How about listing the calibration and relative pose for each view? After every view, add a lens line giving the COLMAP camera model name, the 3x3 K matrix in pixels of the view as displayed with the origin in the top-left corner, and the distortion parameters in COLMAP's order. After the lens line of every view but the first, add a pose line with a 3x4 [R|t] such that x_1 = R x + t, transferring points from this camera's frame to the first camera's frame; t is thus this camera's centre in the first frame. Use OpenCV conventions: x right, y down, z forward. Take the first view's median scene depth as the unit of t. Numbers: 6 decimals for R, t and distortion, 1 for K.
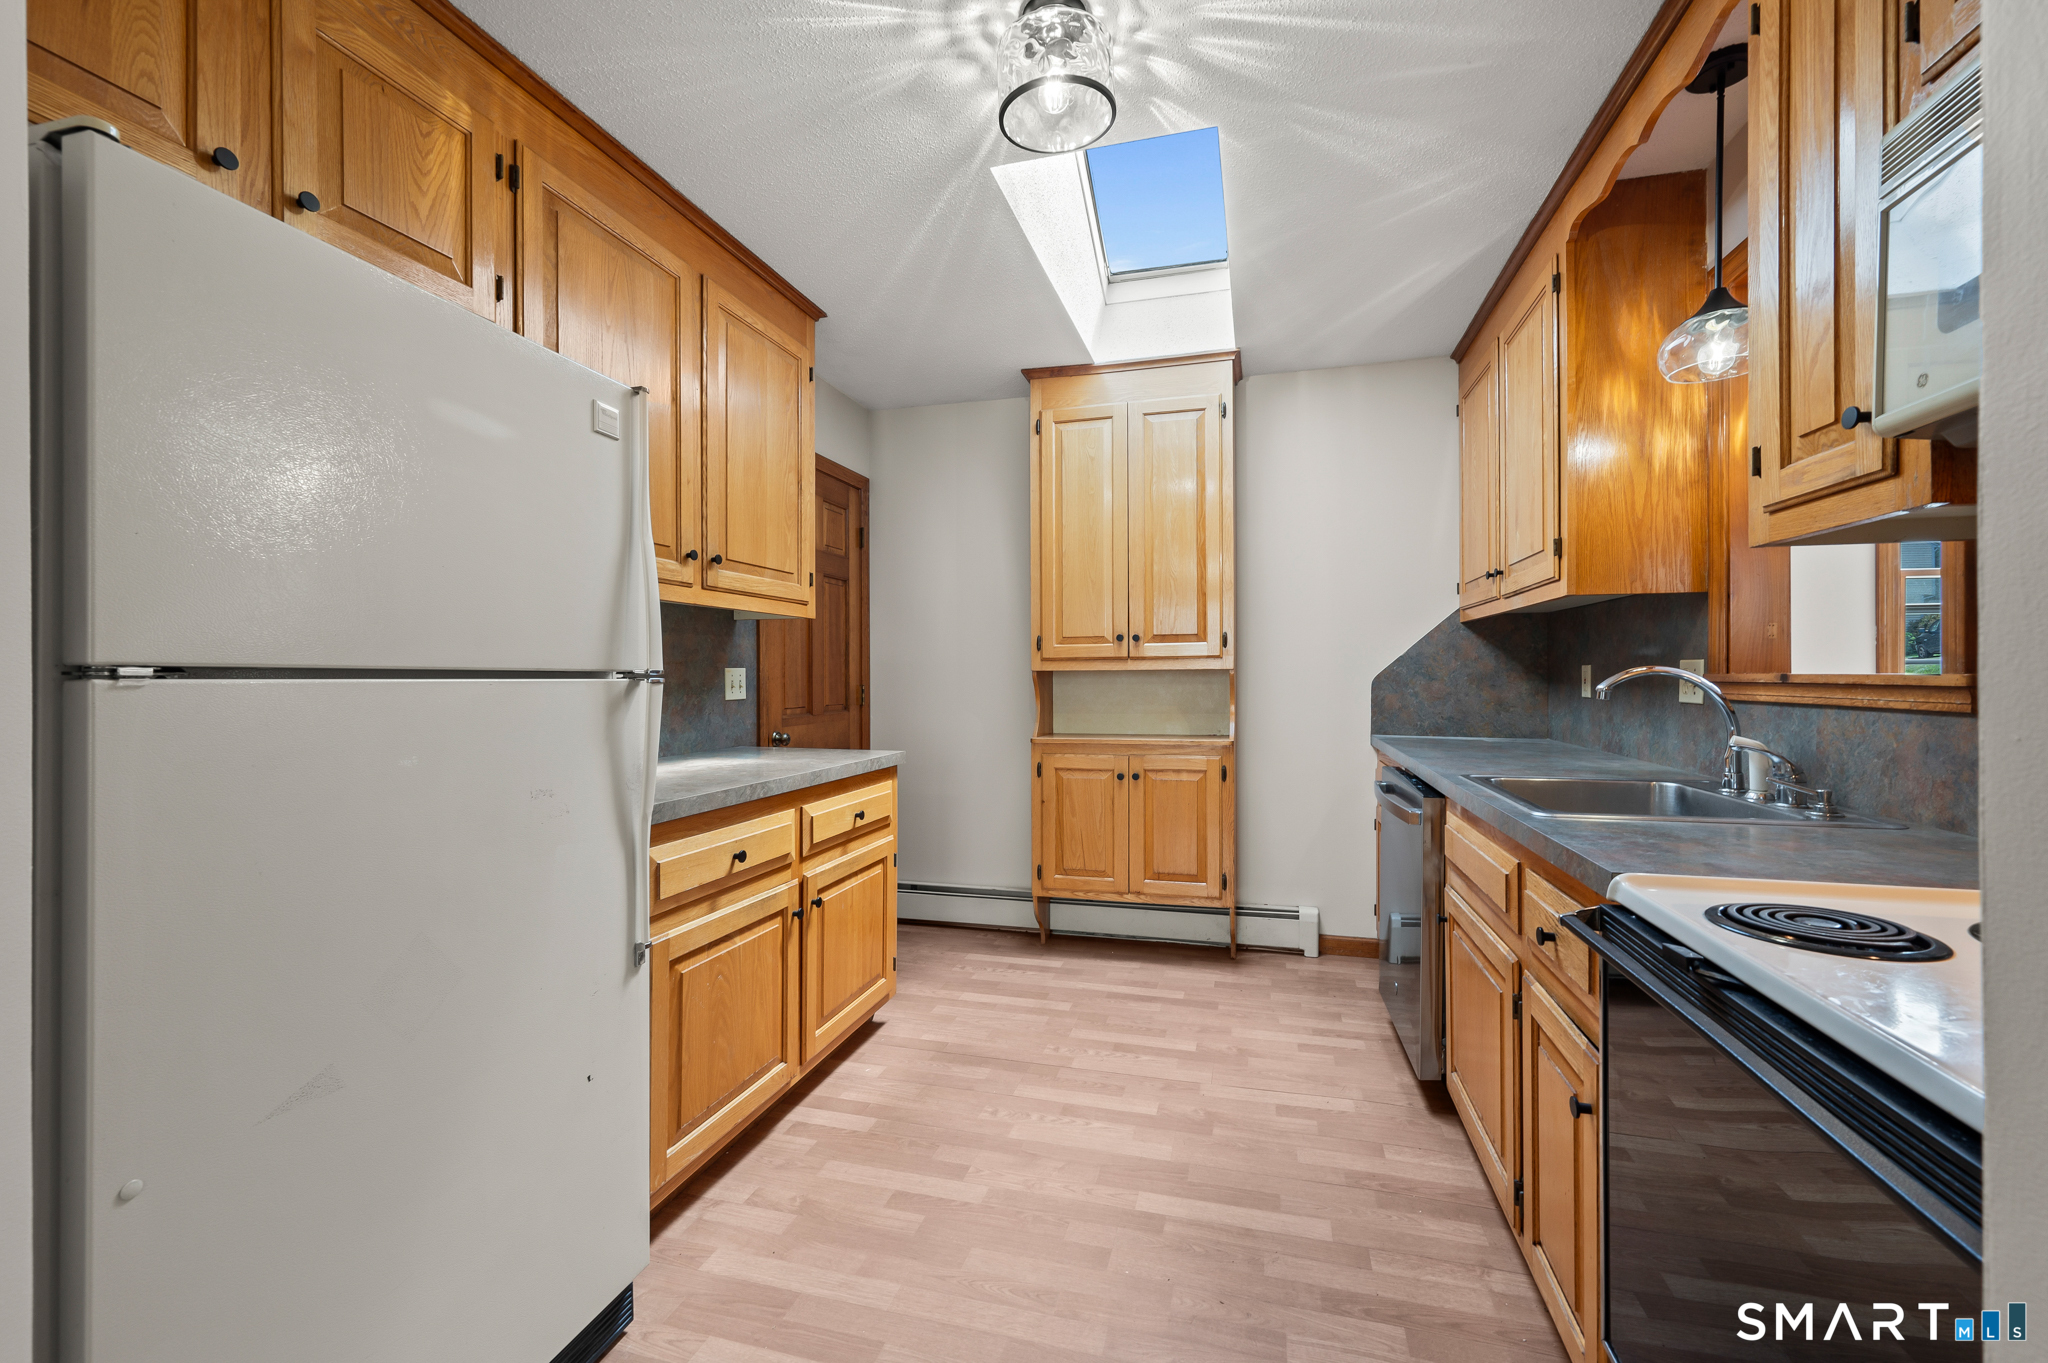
lens RADIAL K [[802.6, 0, 1024.0], [0, 802.6, 681.5], [0, 0, 1]] dist [0.000148, 0.000071]
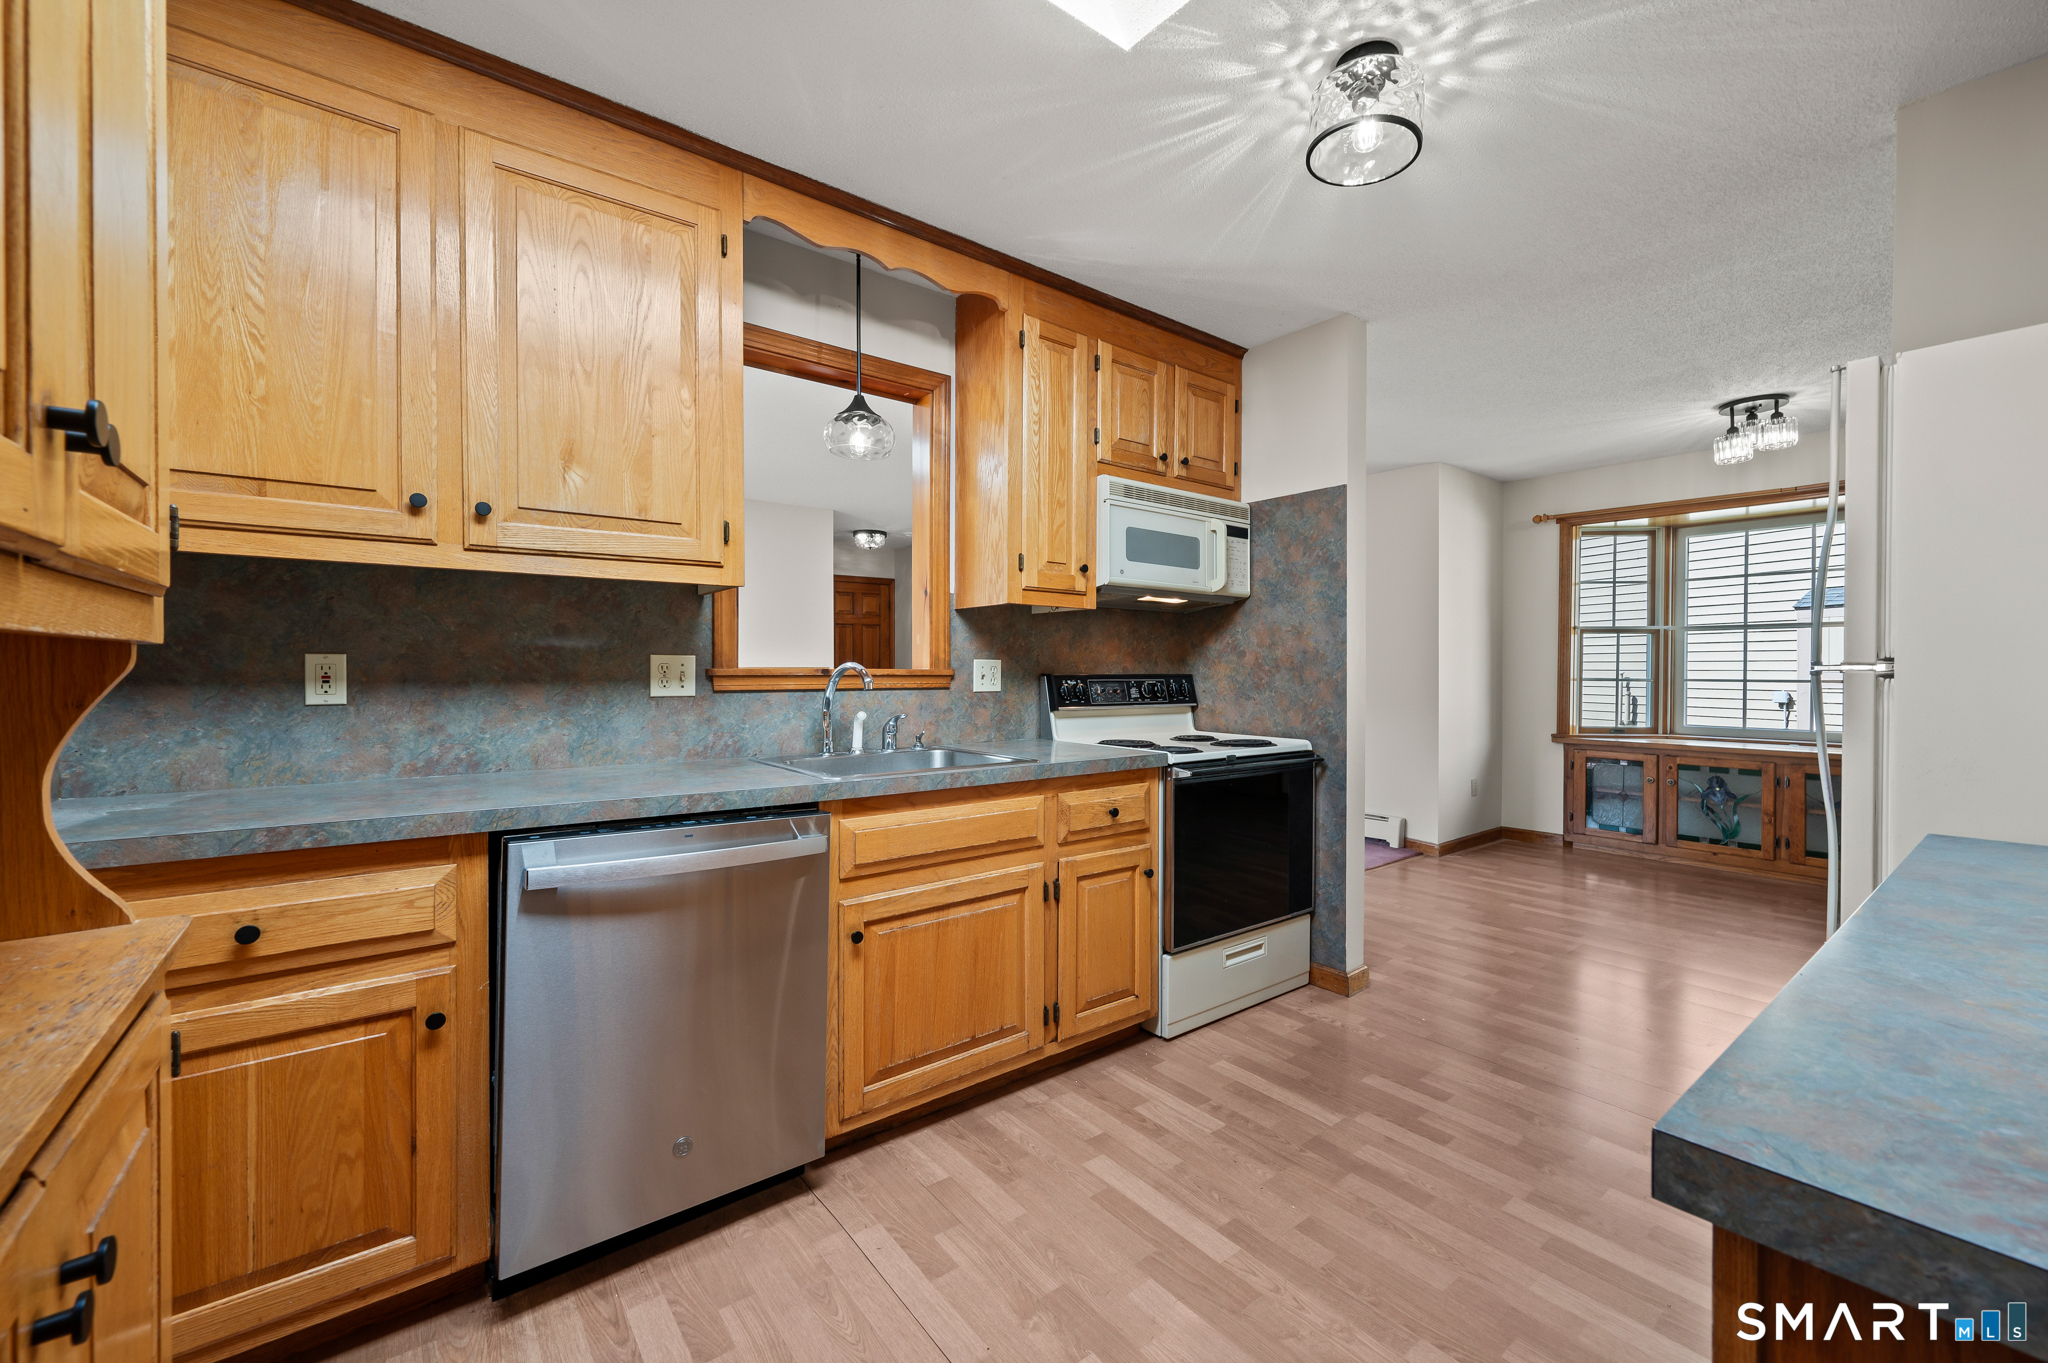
lens RADIAL K [[801.1, 0, 1050.1], [0, 801.1, 675.6], [0, 0, 1]] dist [0.001253, 0.000157]
pose [[-0.806445, -0.002340, 0.591304, -0.127266], [0.005747, 0.999914, 0.011794, -0.006276], [-0.591281, 0.012910, -0.806362, 1.047212]]
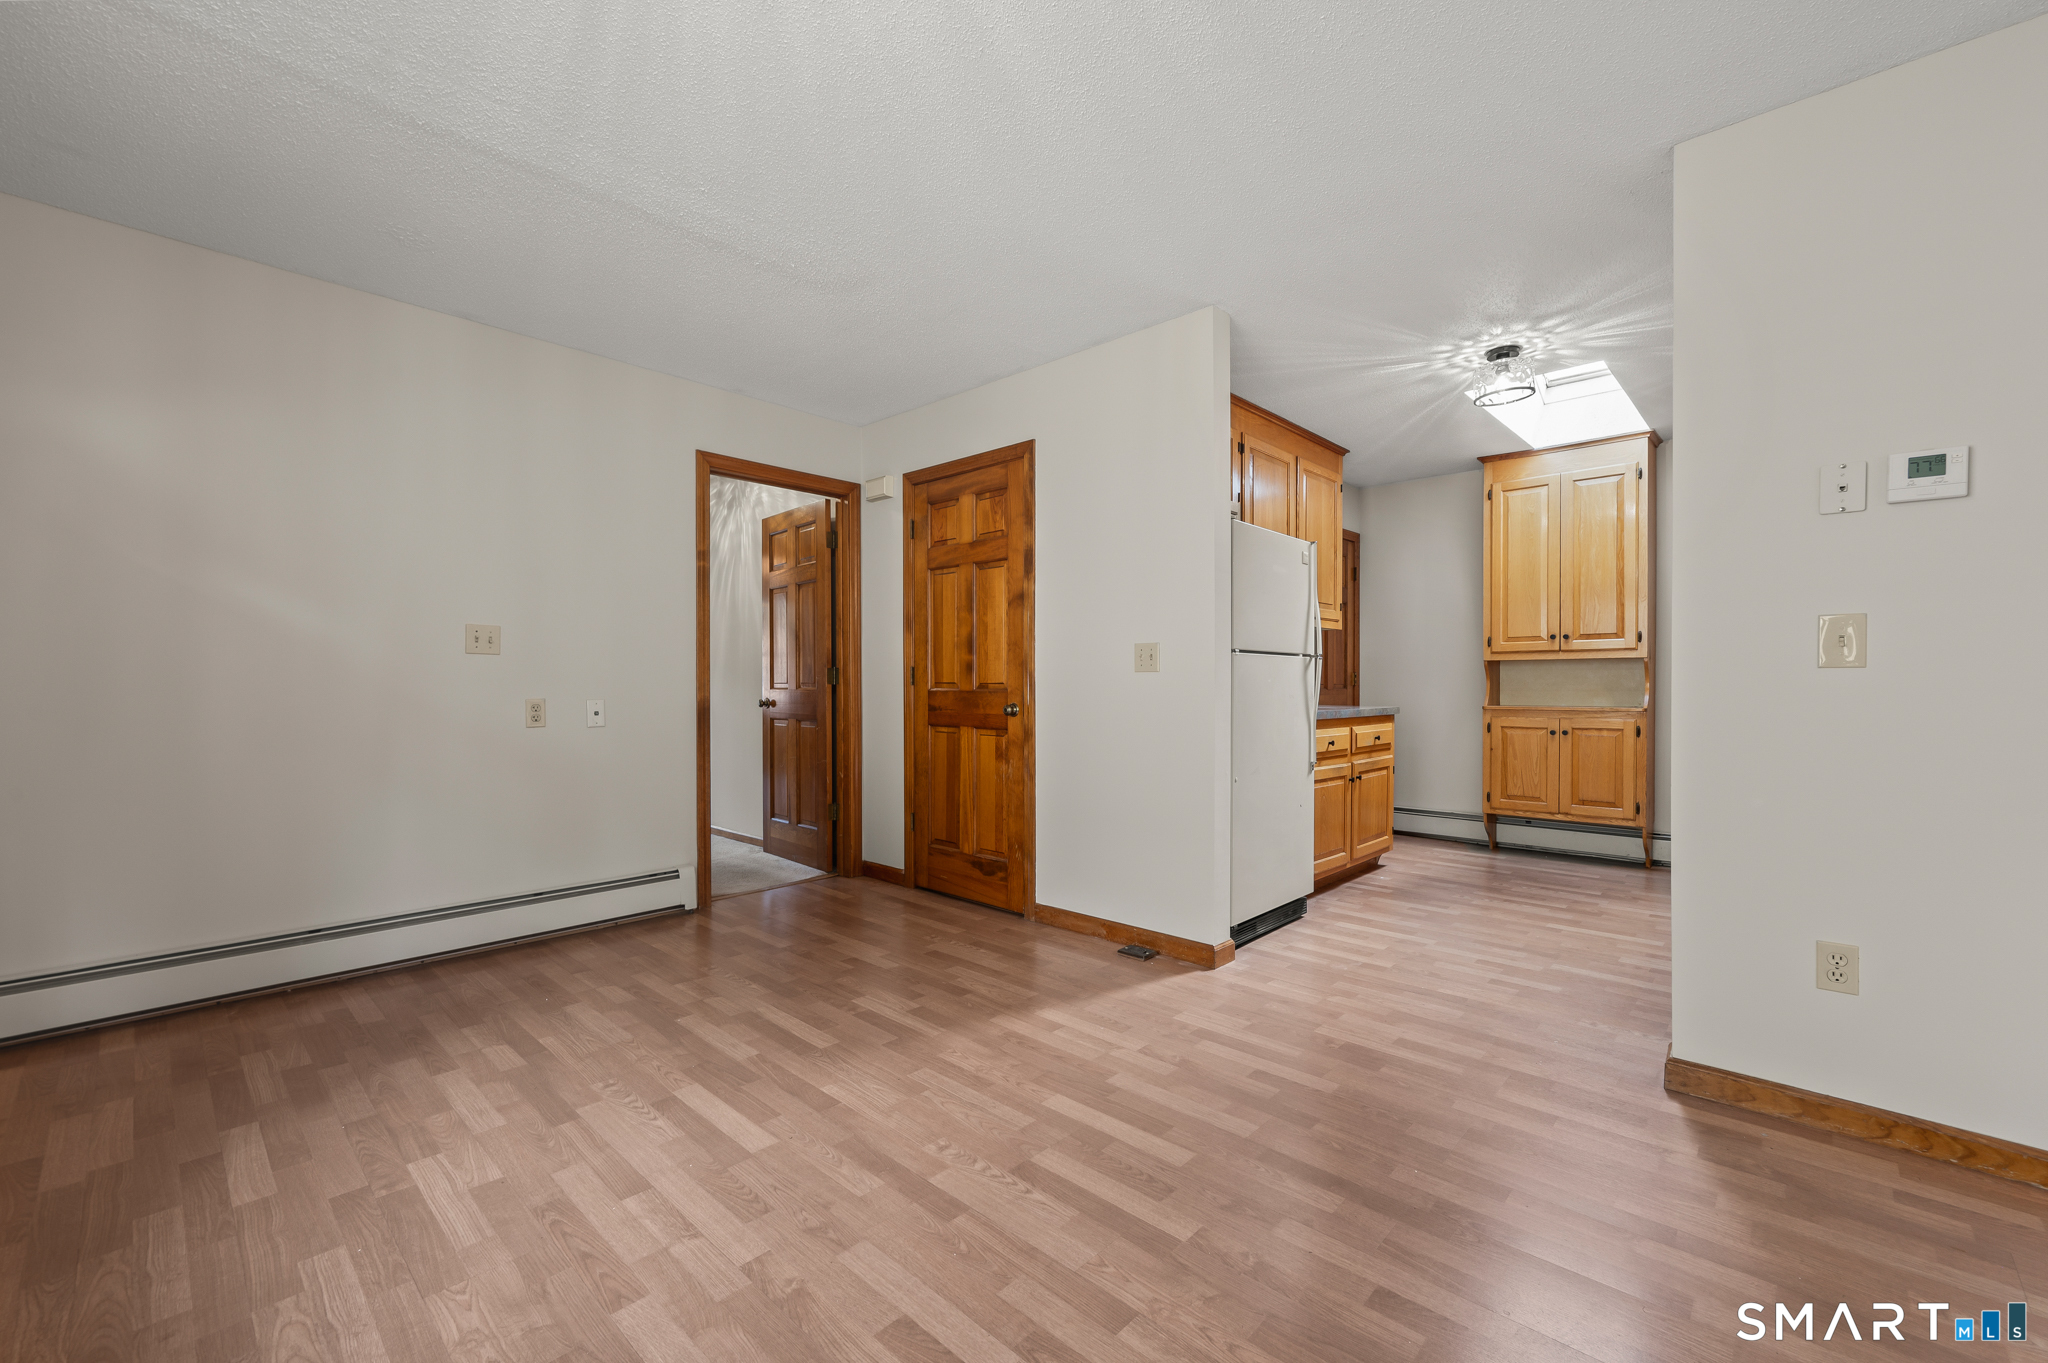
lens RADIAL K [[827.7, 0, 1042.6], [0, 827.7, 690.7], [0, 0, 1]] dist [0.000984, -0.000121]
pose [[0.891711, 0.006546, -0.452557, -0.025413], [-0.005622, 0.999978, 0.003386, 0.043886], [0.452570, -0.000475, 0.891729, -0.766082]]
